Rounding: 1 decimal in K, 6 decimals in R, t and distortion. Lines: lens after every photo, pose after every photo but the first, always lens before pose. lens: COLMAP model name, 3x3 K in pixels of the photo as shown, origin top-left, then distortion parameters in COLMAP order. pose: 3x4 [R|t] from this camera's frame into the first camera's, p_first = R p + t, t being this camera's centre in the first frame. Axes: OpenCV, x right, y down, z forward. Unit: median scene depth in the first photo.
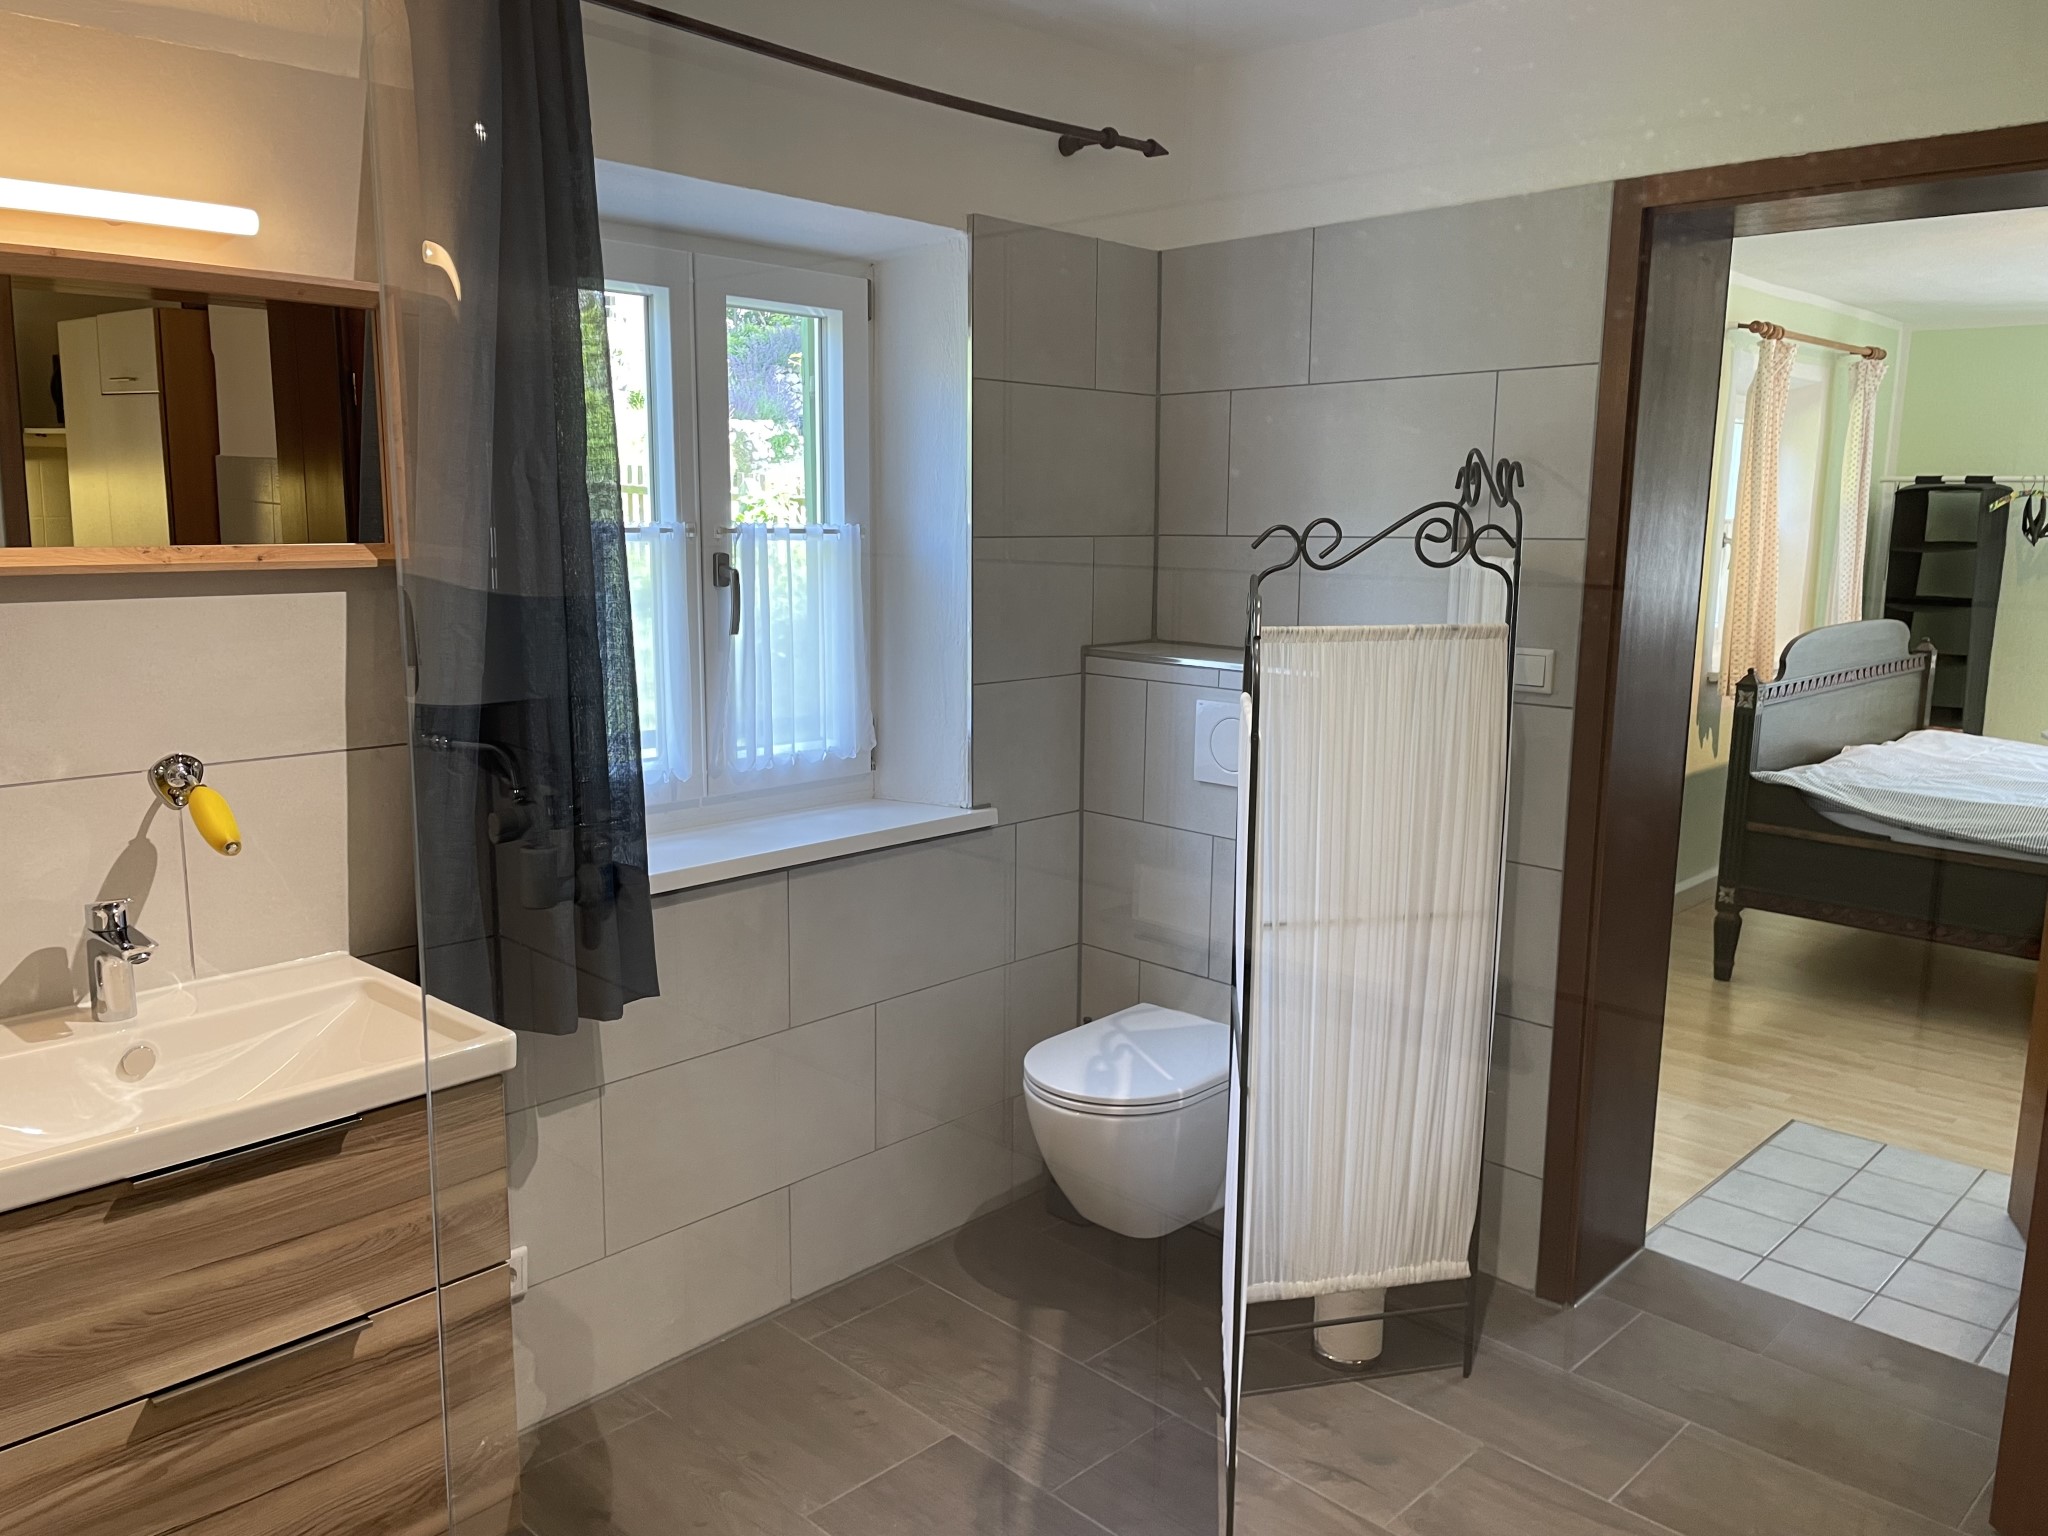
lens RADIAL K [[1523.1, 0, 1025.4], [0, 1523.1, 772.6], [0, 0, 1]] dist [0.086991, -0.120188]
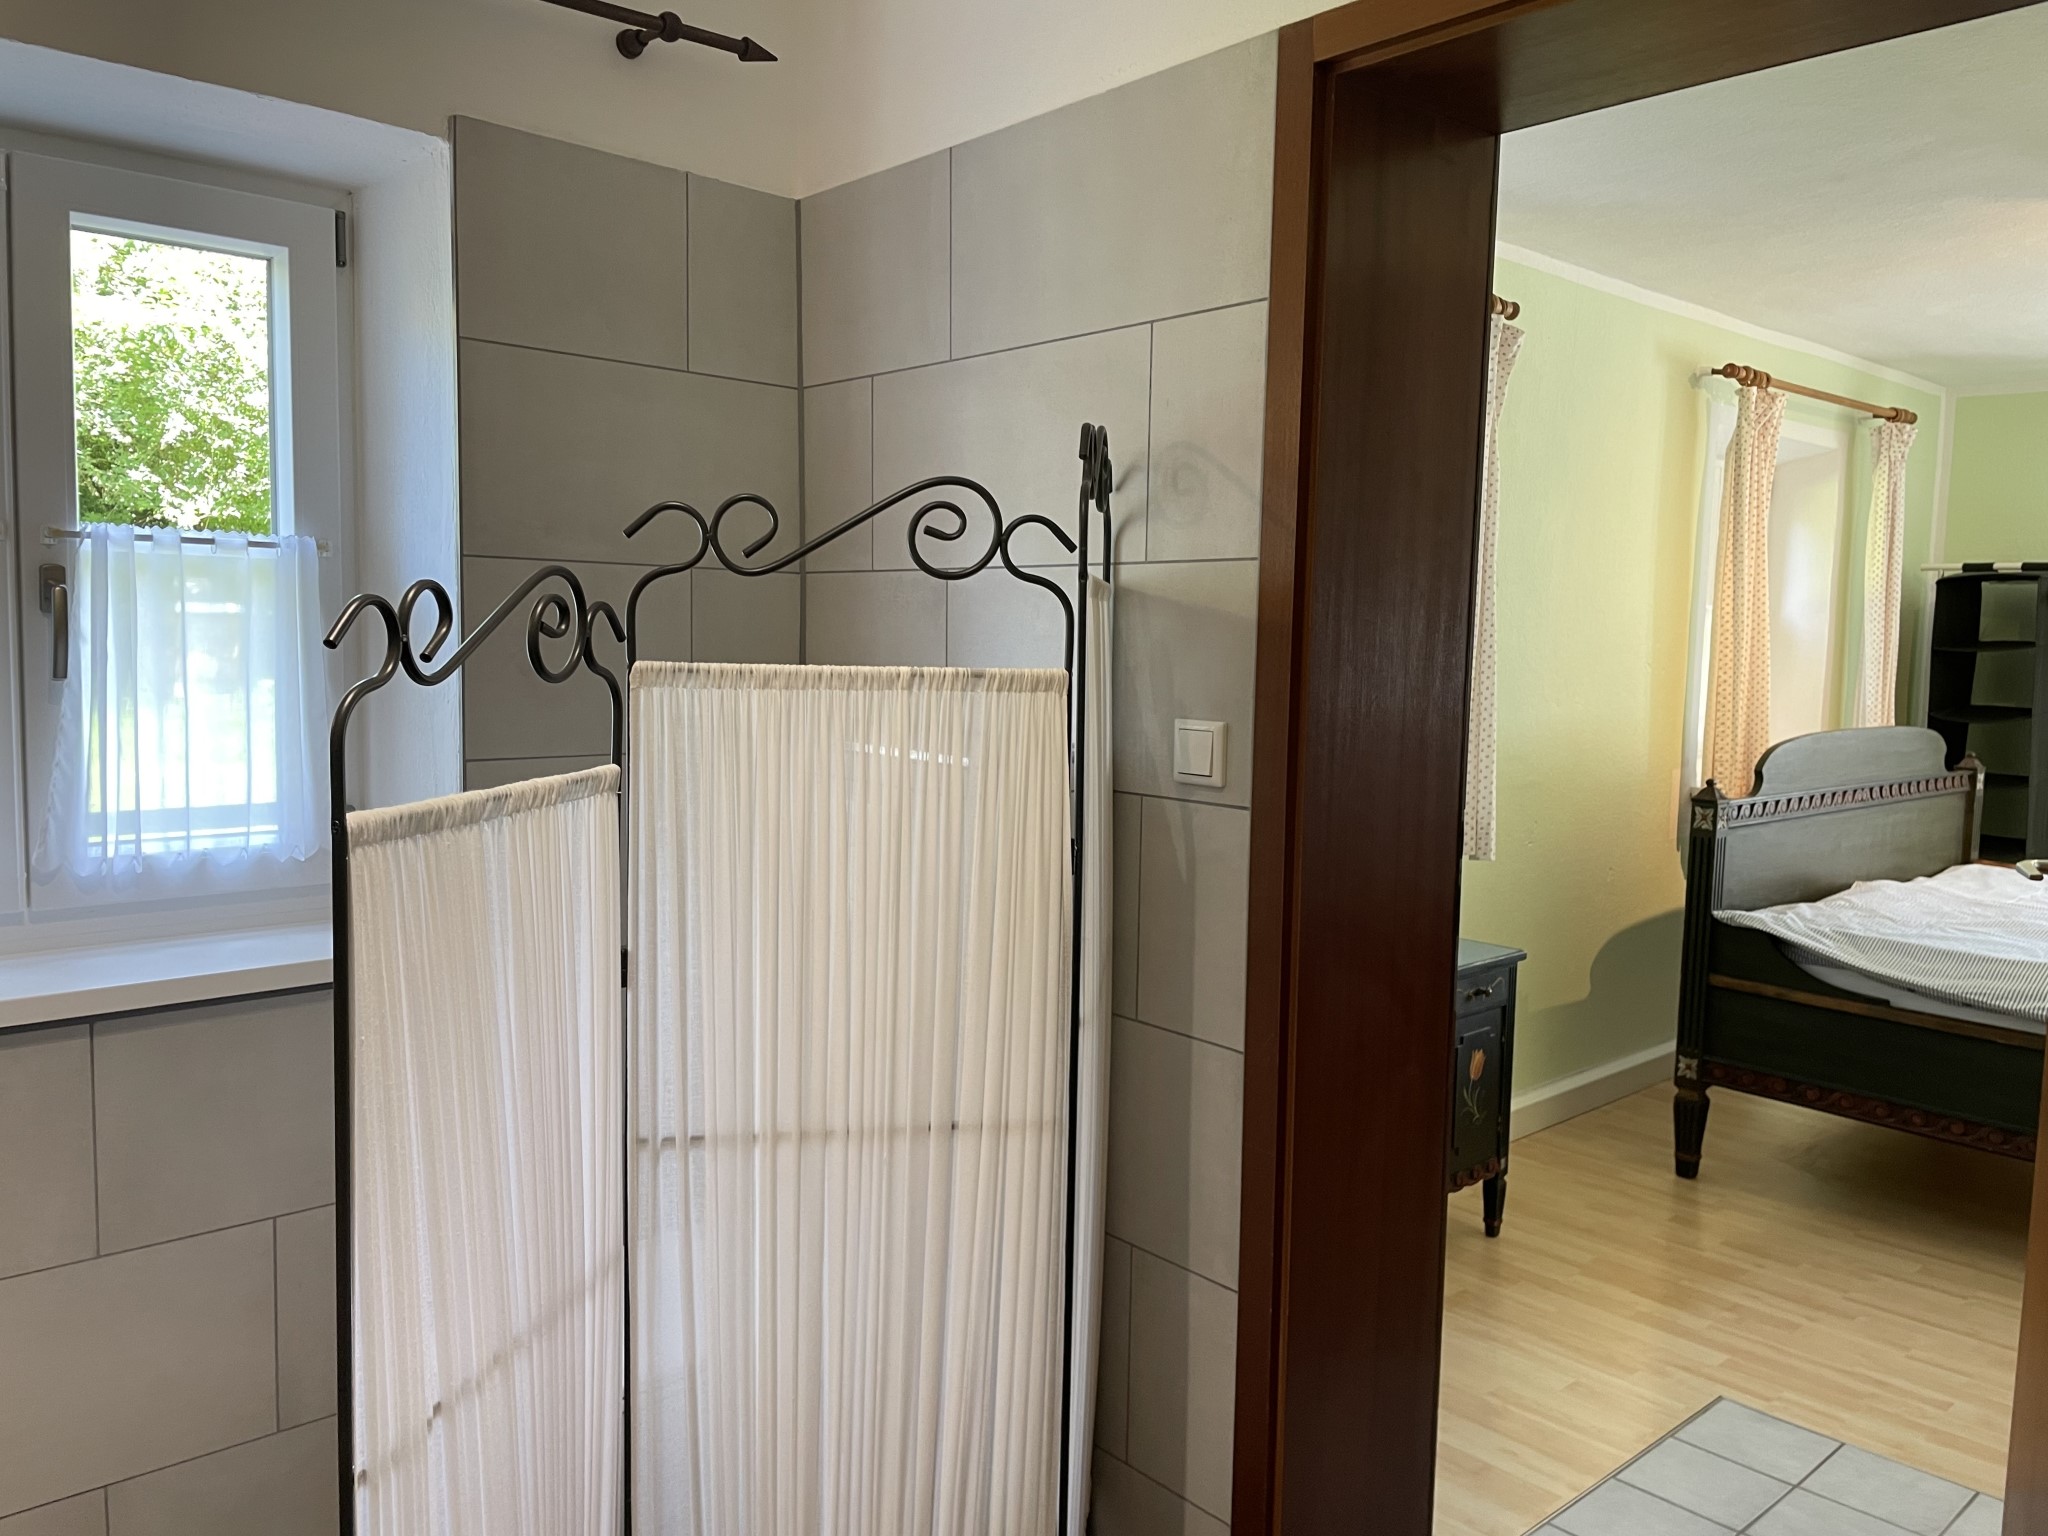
lens RADIAL K [[1545.7, 0, 1008.6], [0, 1545.7, 754.8], [0, 0, 1]] dist [0.098521, -0.132138]
pose [[0.997715, 0.018938, -0.064850, 0.162213], [-0.024422, 0.996095, -0.084841, -0.002999], [0.062990, 0.086231, 0.994282, 0.174689]]
